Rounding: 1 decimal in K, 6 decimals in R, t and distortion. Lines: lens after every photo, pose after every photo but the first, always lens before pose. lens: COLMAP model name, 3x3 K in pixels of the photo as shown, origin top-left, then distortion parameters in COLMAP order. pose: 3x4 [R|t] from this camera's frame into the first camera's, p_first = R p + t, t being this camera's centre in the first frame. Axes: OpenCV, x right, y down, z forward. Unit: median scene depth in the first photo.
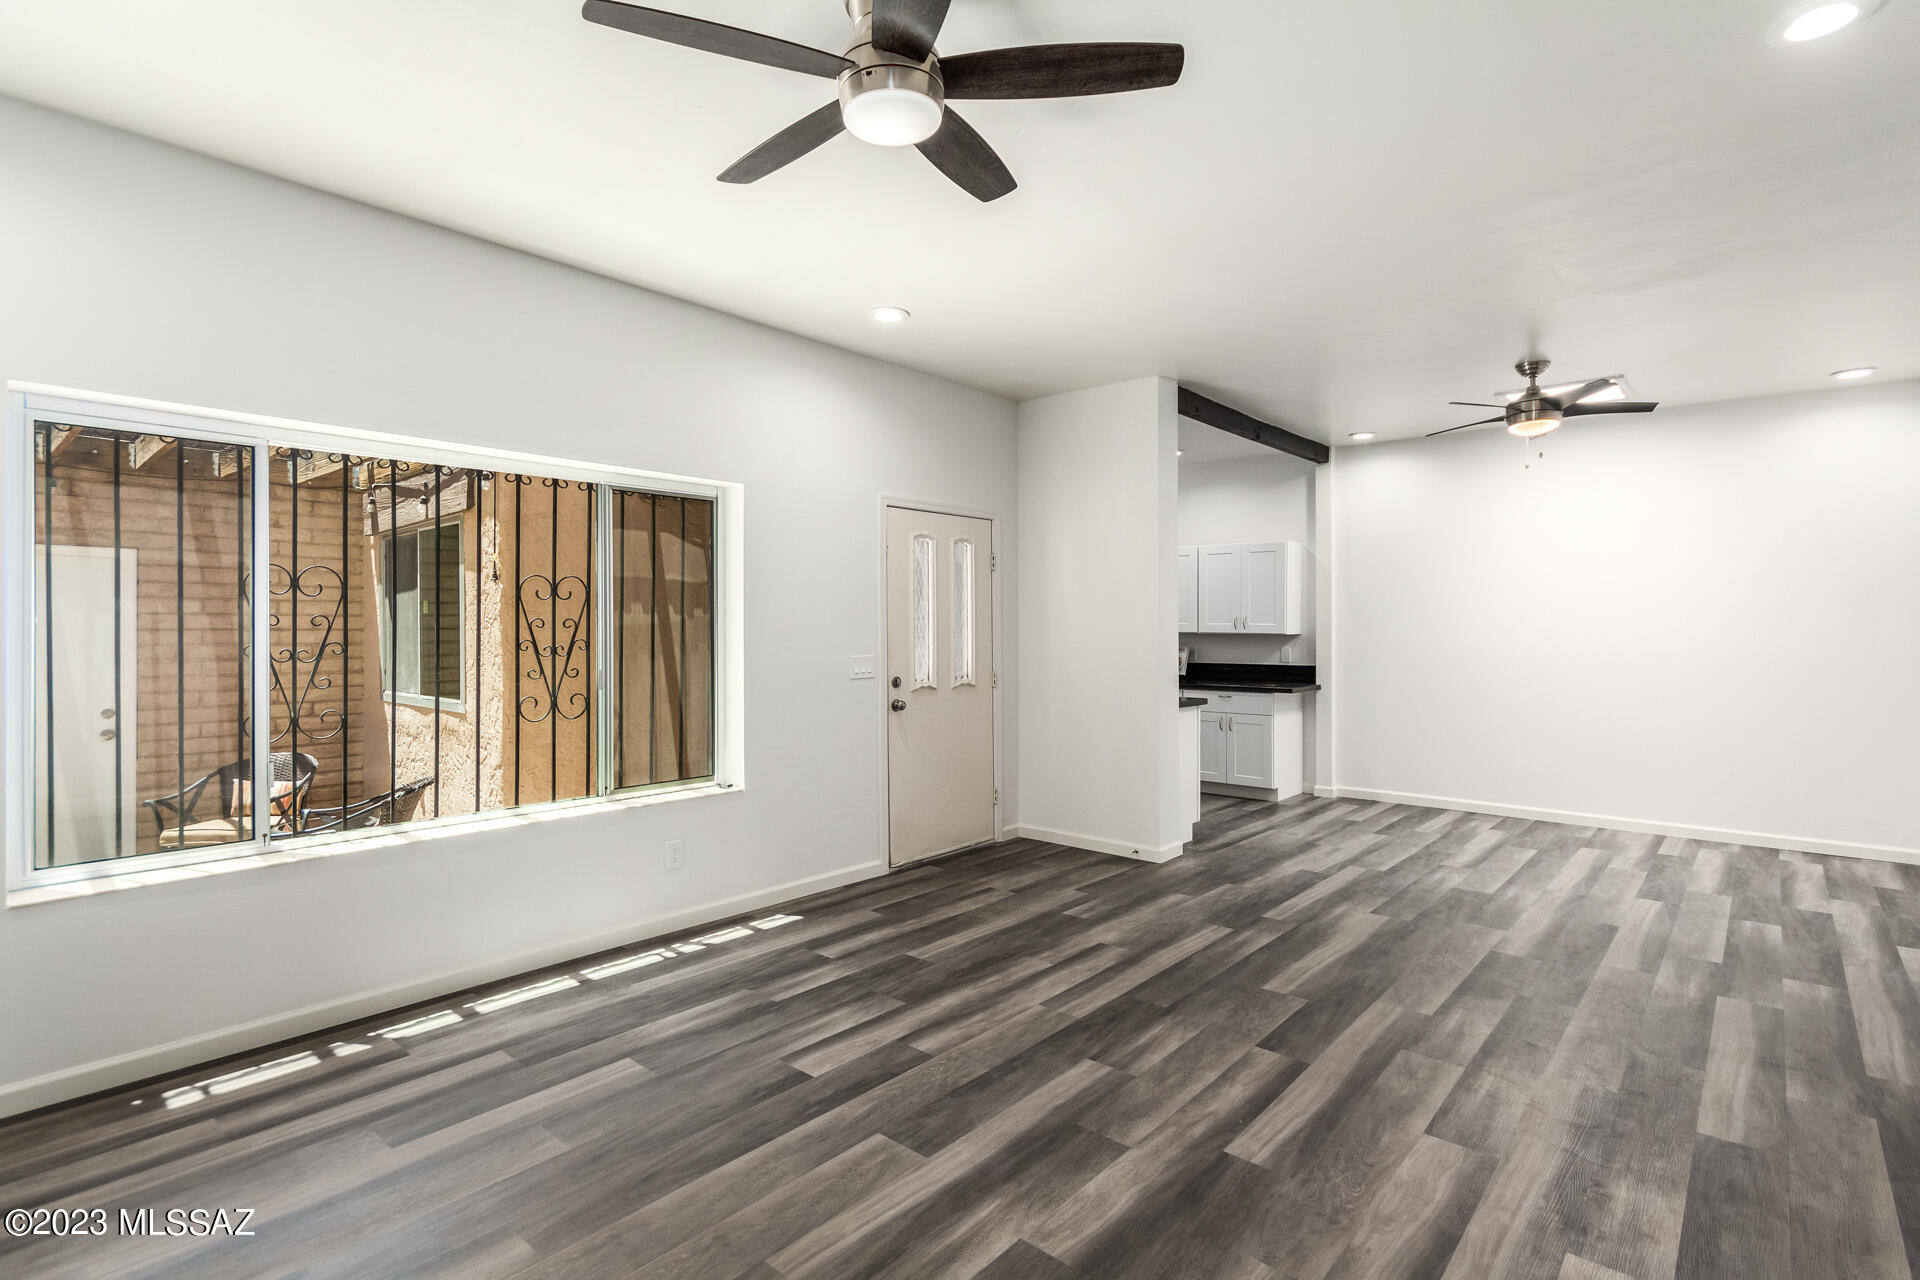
lens RADIAL K [[917.7, 0, 967.2], [0, 917.7, 632.4], [0, 0, 1]] dist [0.006628, -0.003556]
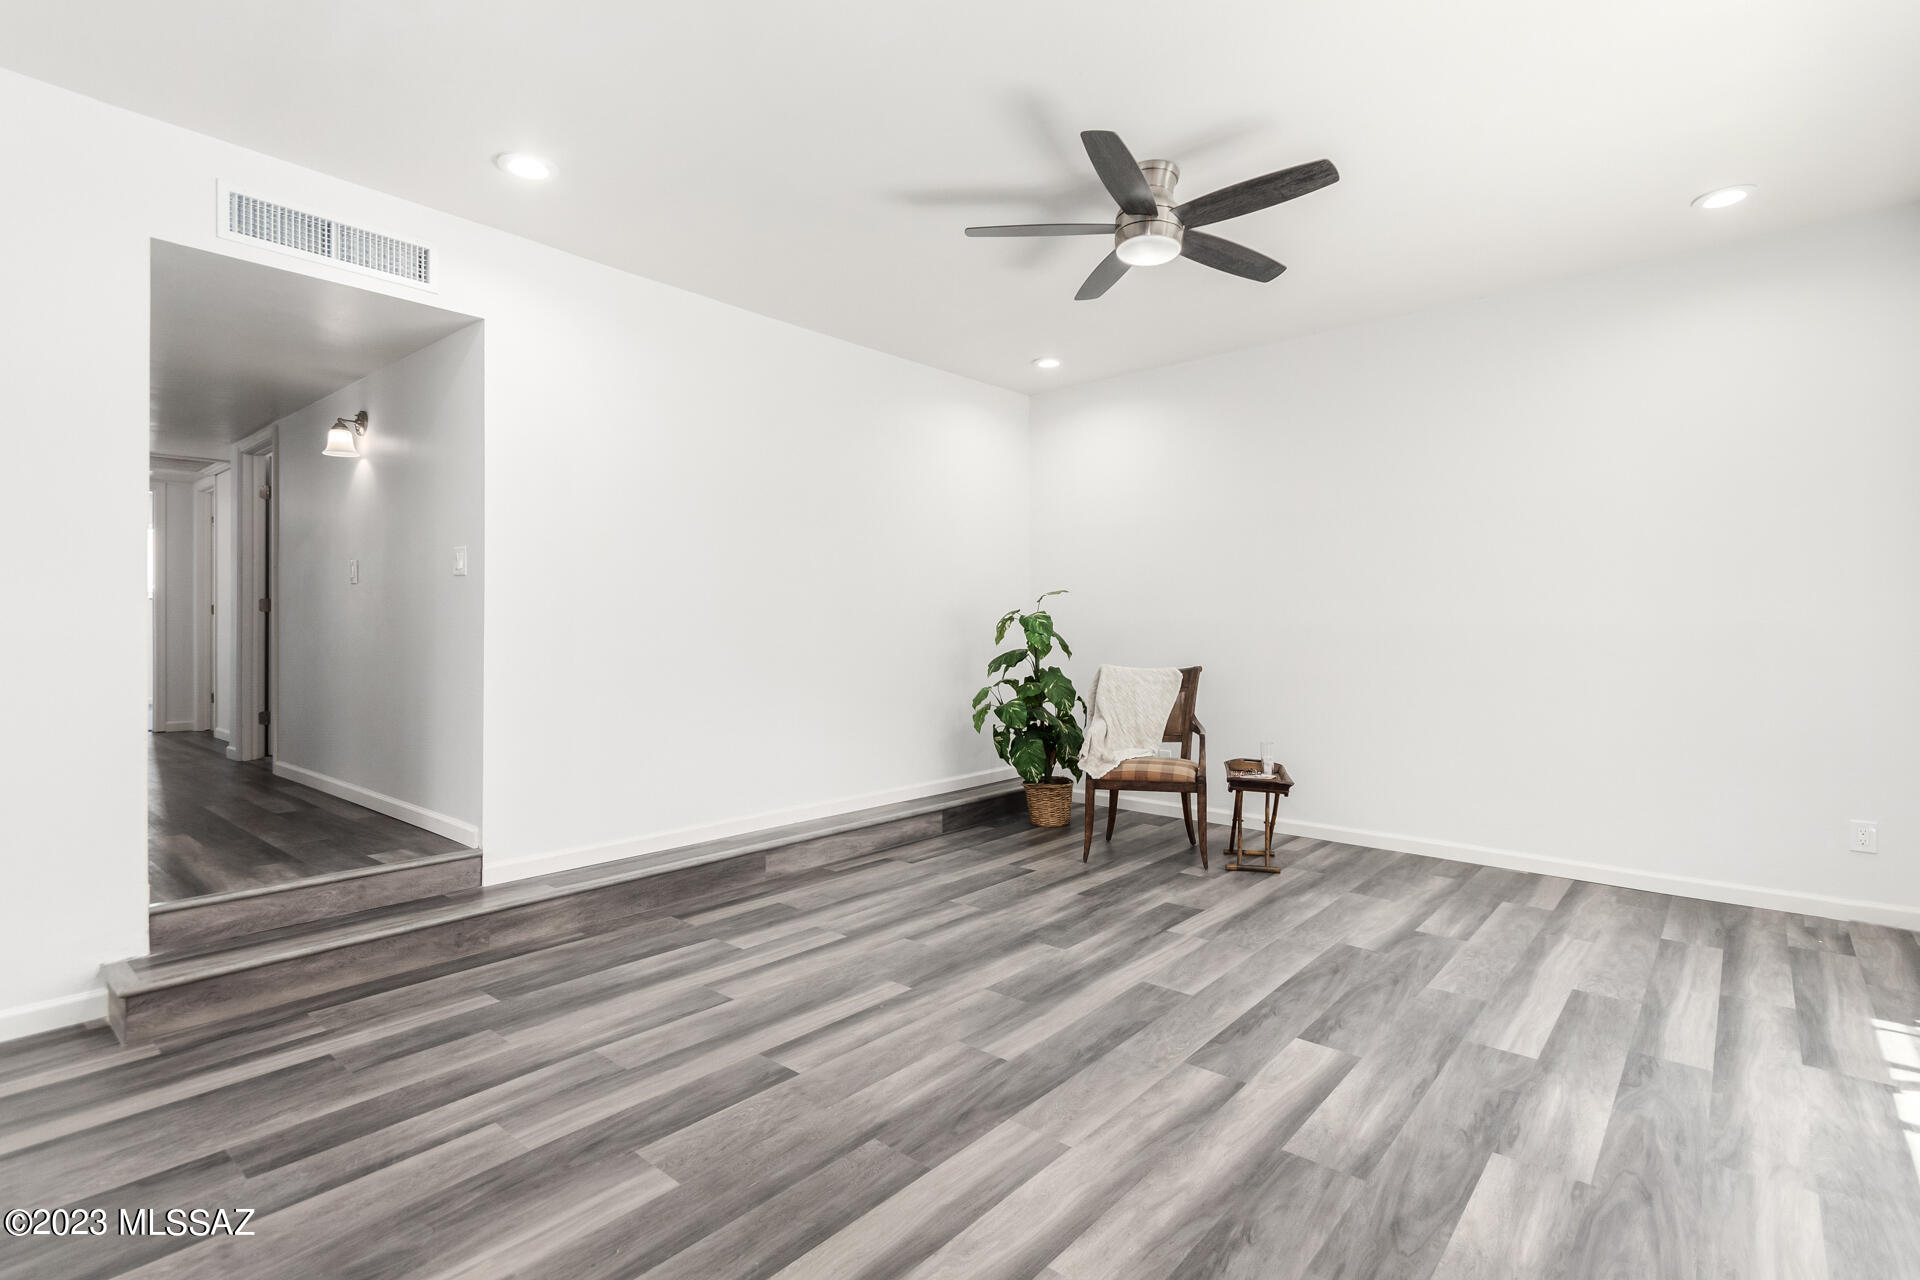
lens RADIAL K [[917.7, 0, 987.9], [0, 917.7, 617.2], [0, 0, 1]] dist [0.006628, -0.003556]
pose [[-0.999434, 0.002116, -0.033562, 0.168639], [0.002395, 0.999963, -0.008261, 0.050389], [0.033544, -0.008337, -0.999402, 1.776094]]
